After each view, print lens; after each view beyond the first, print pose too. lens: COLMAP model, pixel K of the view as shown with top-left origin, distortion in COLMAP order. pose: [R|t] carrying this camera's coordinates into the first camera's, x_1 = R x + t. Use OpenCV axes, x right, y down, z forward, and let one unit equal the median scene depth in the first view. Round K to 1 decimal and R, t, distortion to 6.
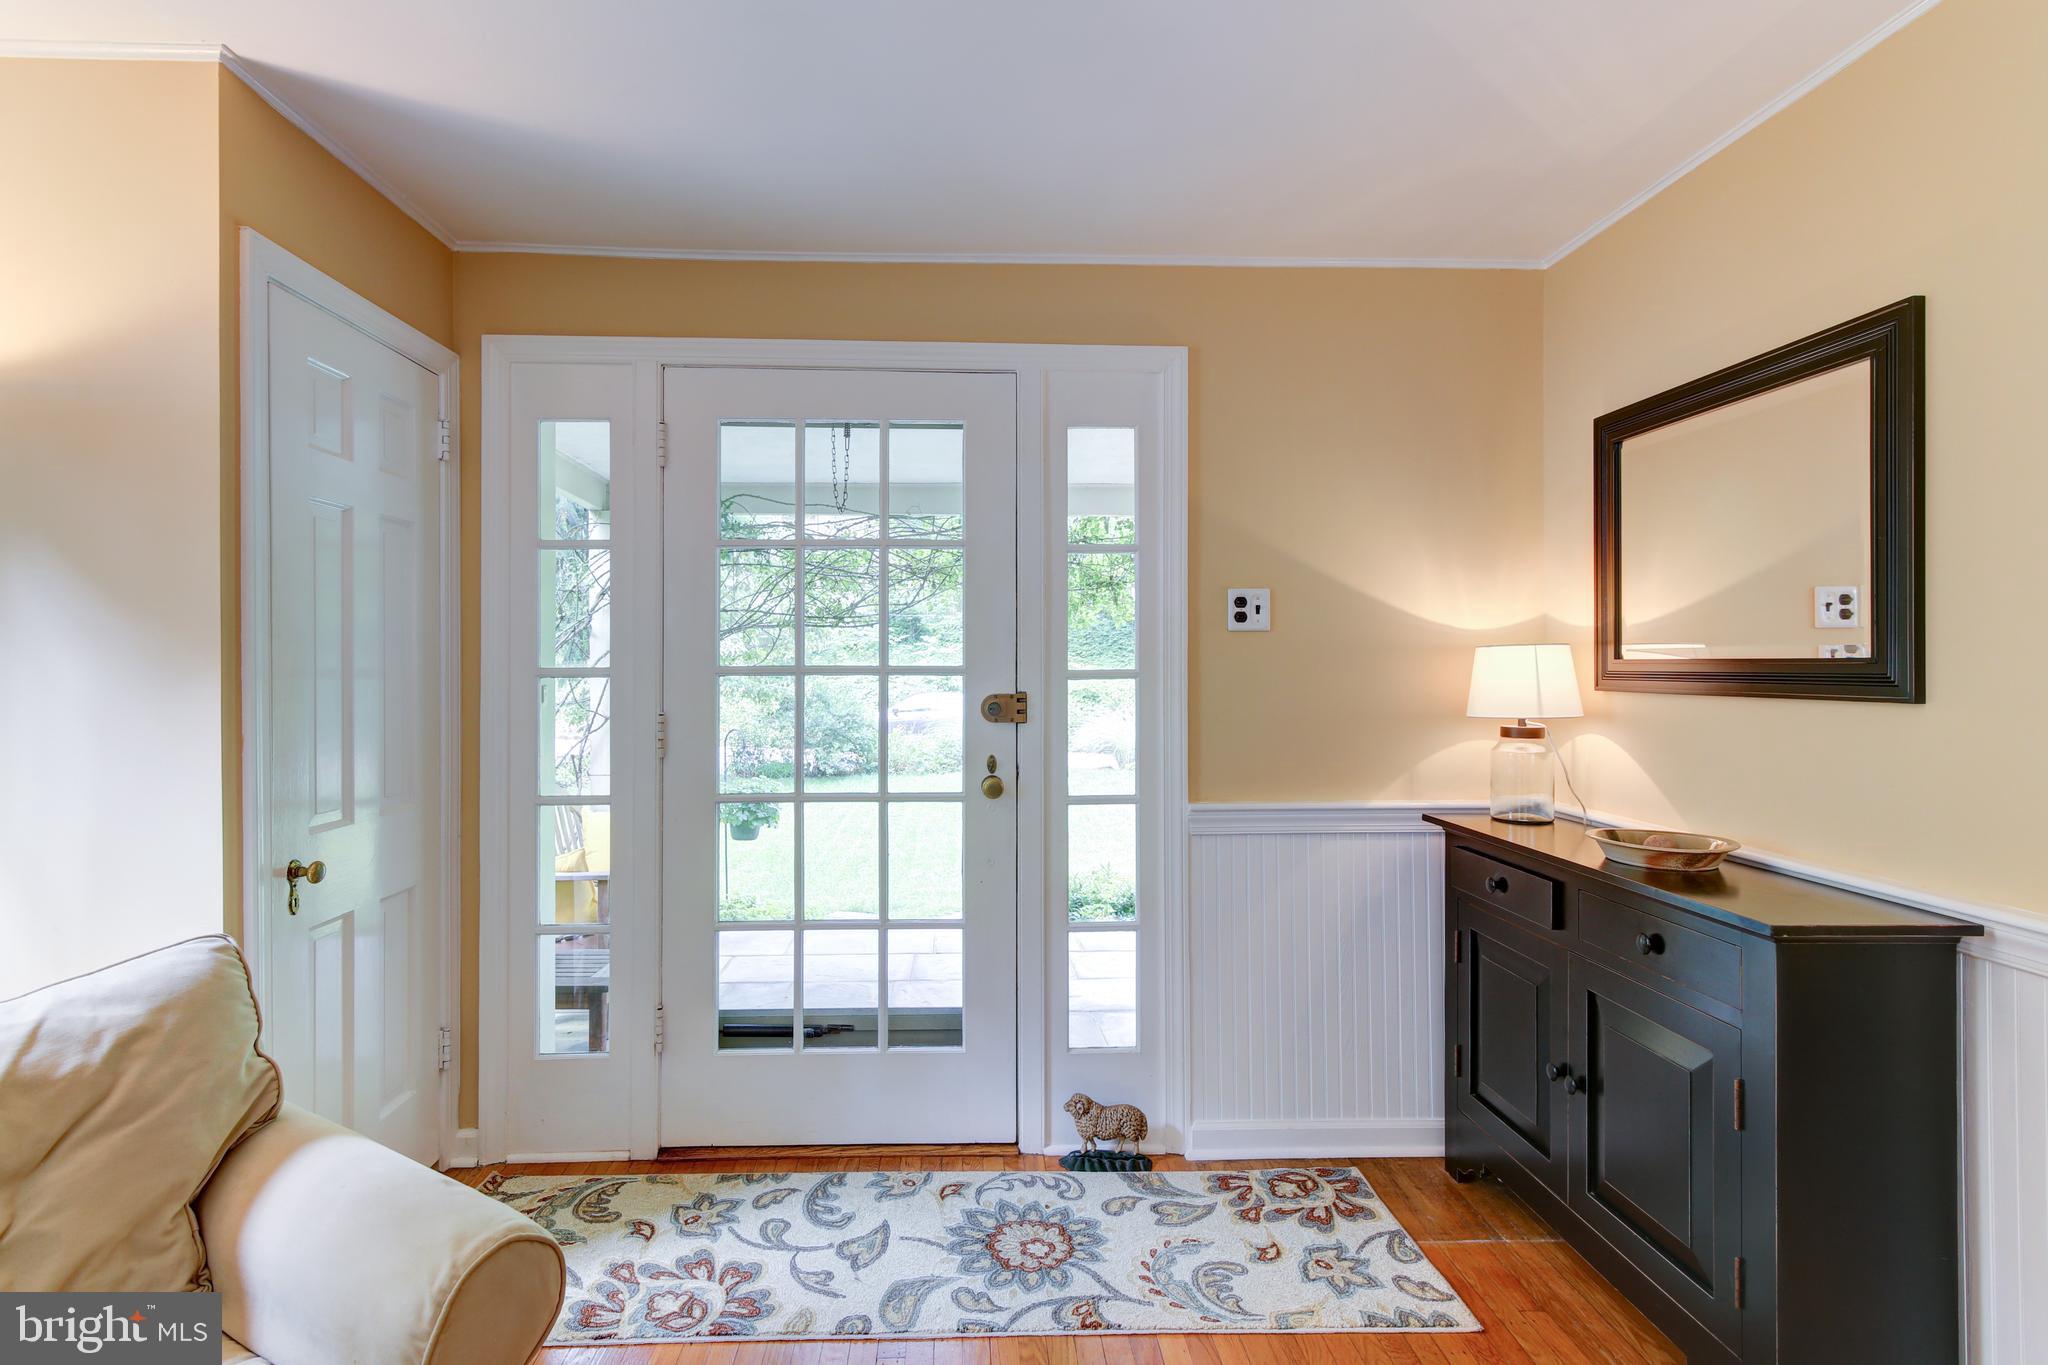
lens RADIAL K [[999.1, 0, 996.3], [0, 999.1, 665.5], [0, 0, 1]] dist [0.011828, 0.000703]
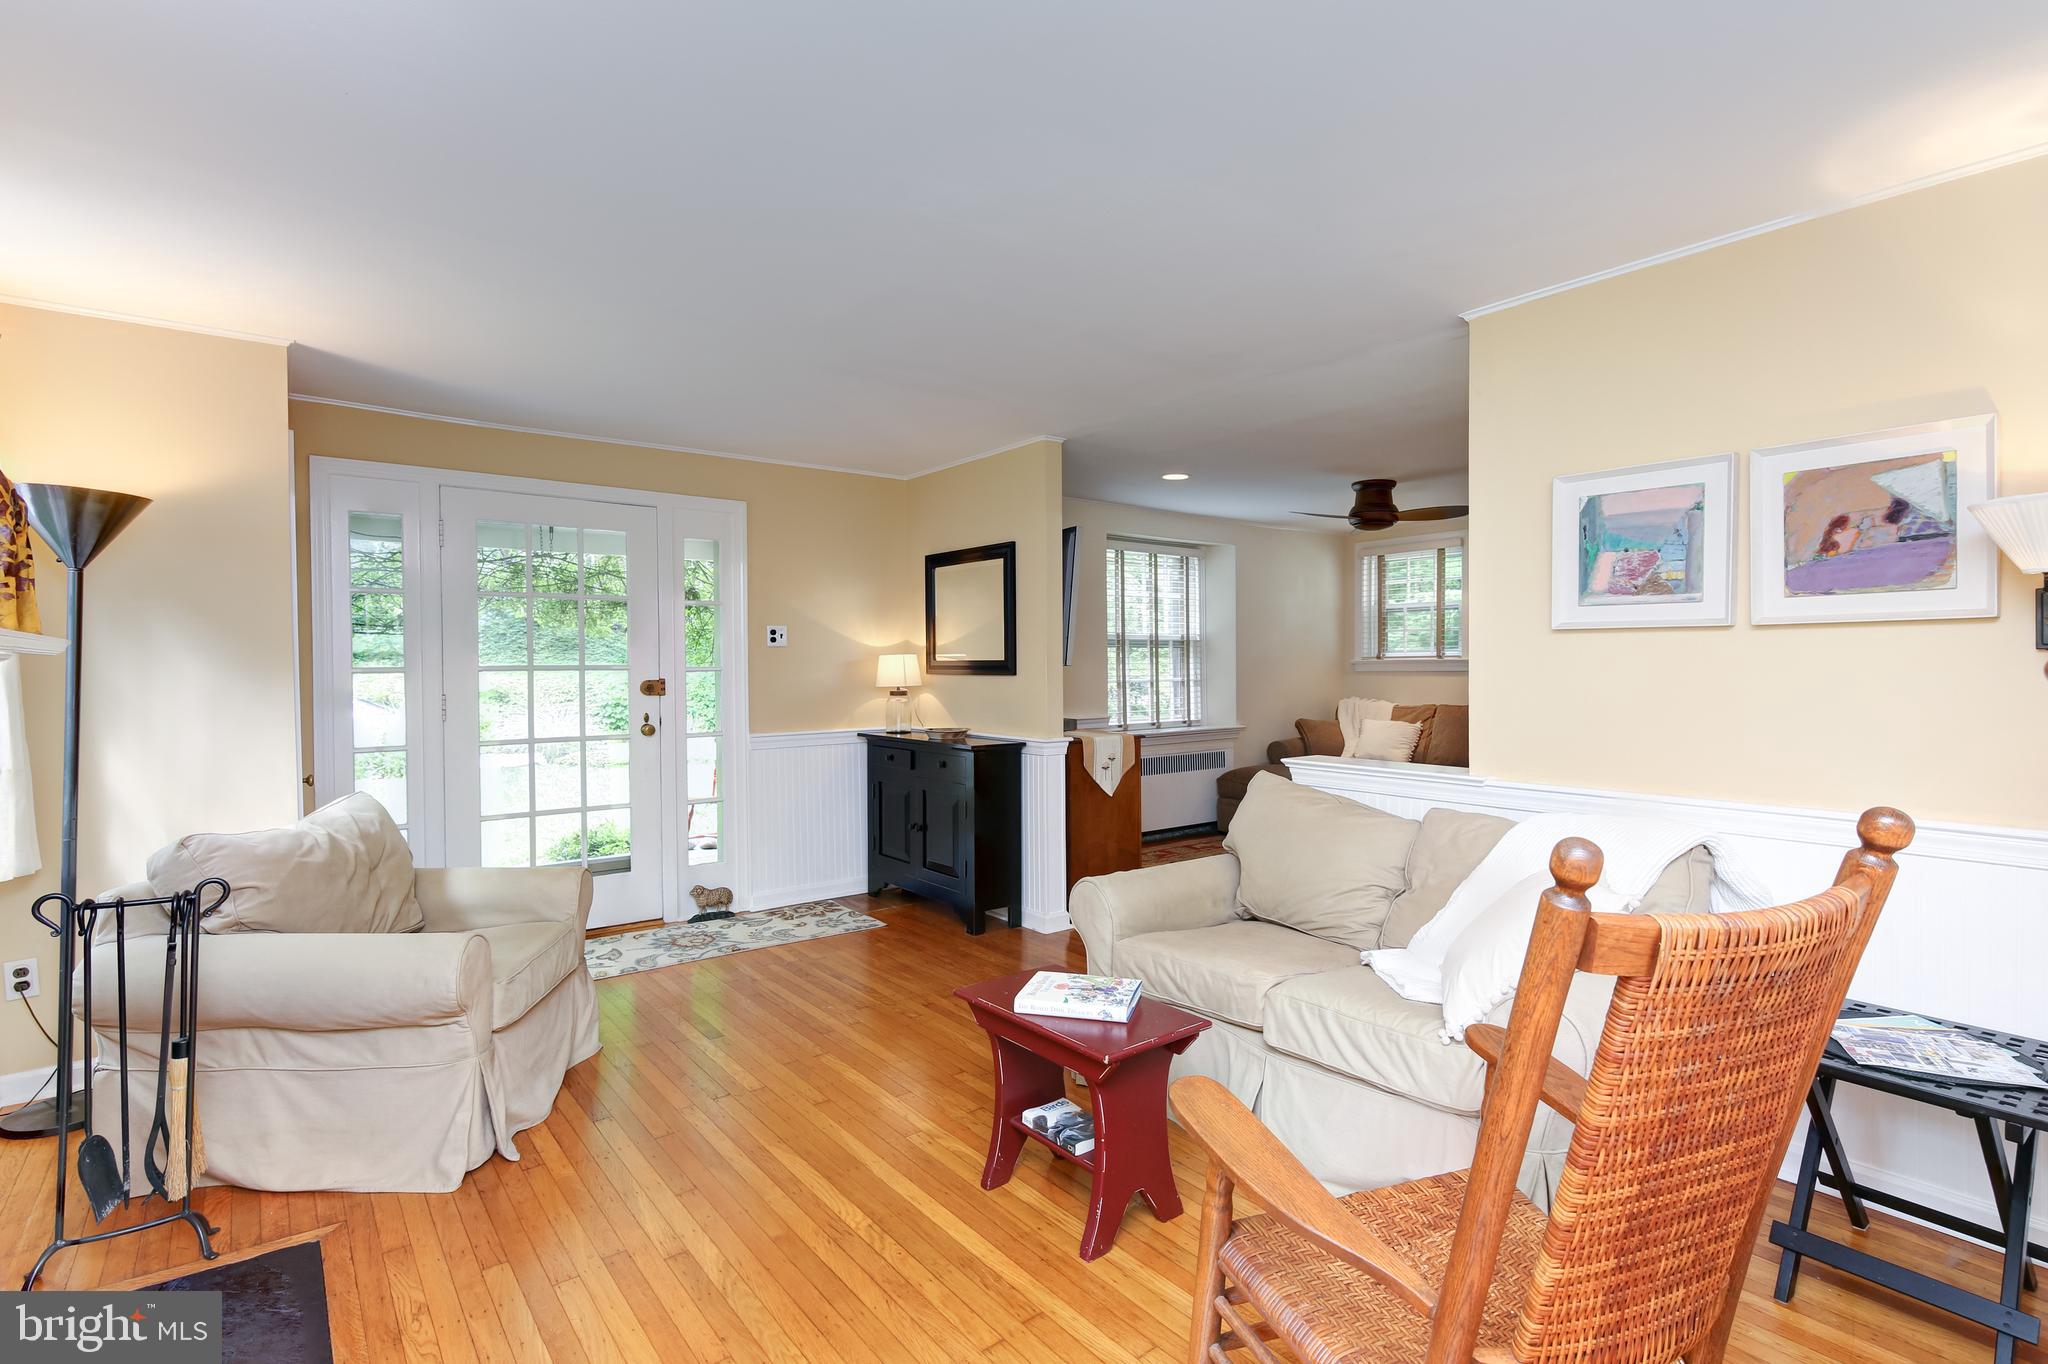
lens RADIAL K [[999.1, 0, 1007.4], [0, 999.1, 689.8], [0, 0, 1]] dist [0.011828, 0.000703]
pose [[0.823467, -0.020157, 0.567006, -0.554051], [0.005618, 0.999609, 0.027376, -0.000381], [-0.567337, -0.019357, 0.823258, -1.000236]]
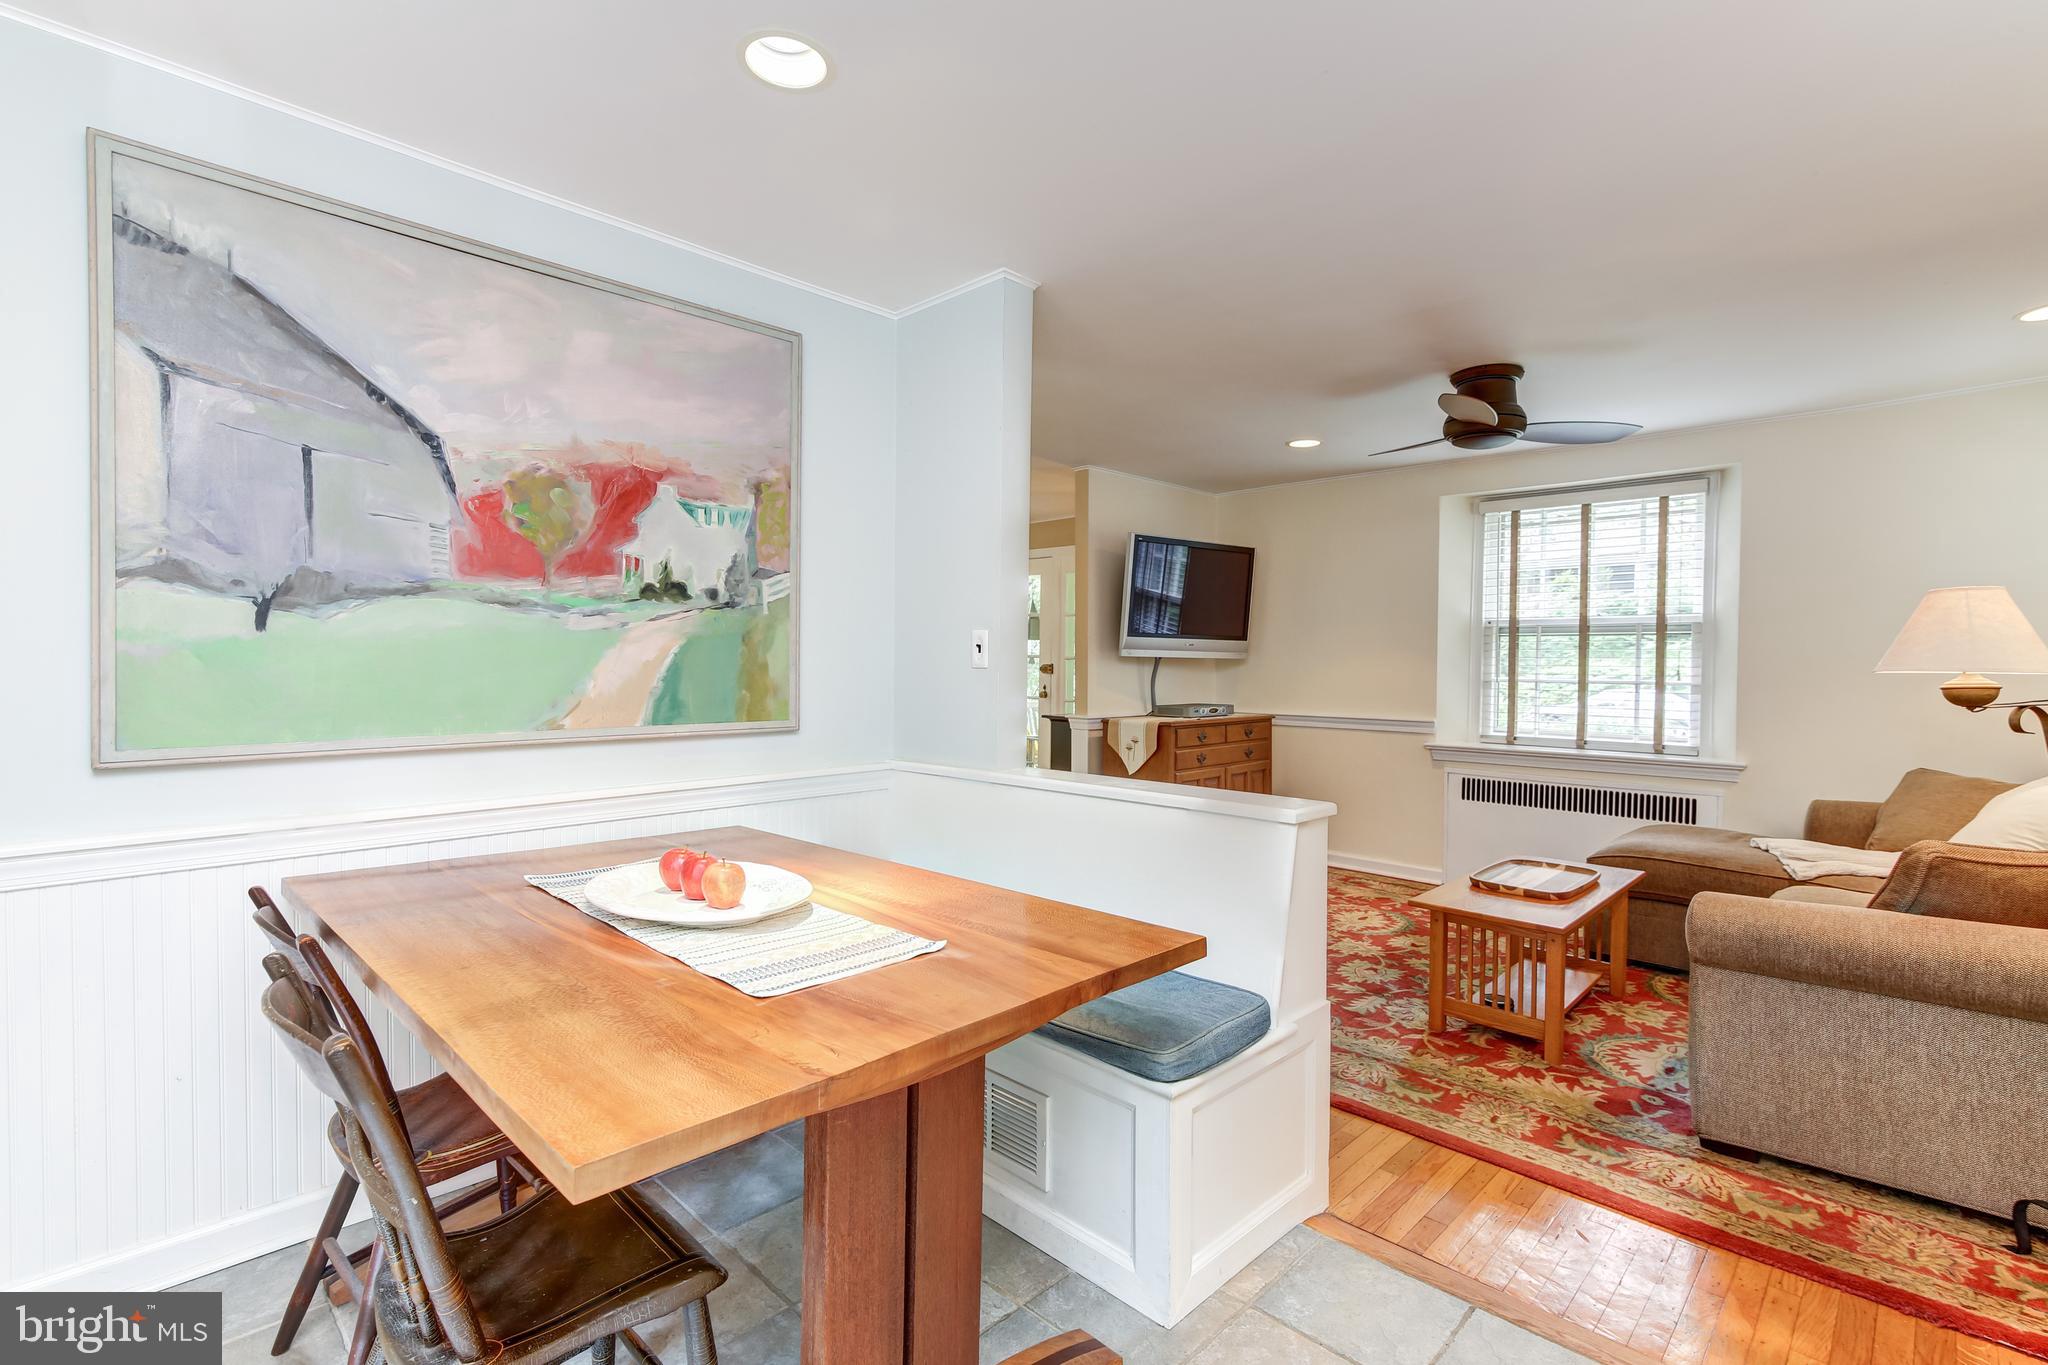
lens RADIAL K [[940.8, 0, 1026.6], [0, 940.8, 675.0], [0, 0, 1]] dist [0.001207, 0.000241]
pose [[0.664554, 0.016559, -0.747057, 2.294095], [-0.006796, 0.999847, 0.016116, 0.017209], [0.747210, -0.005633, 0.664564, -1.031744]]
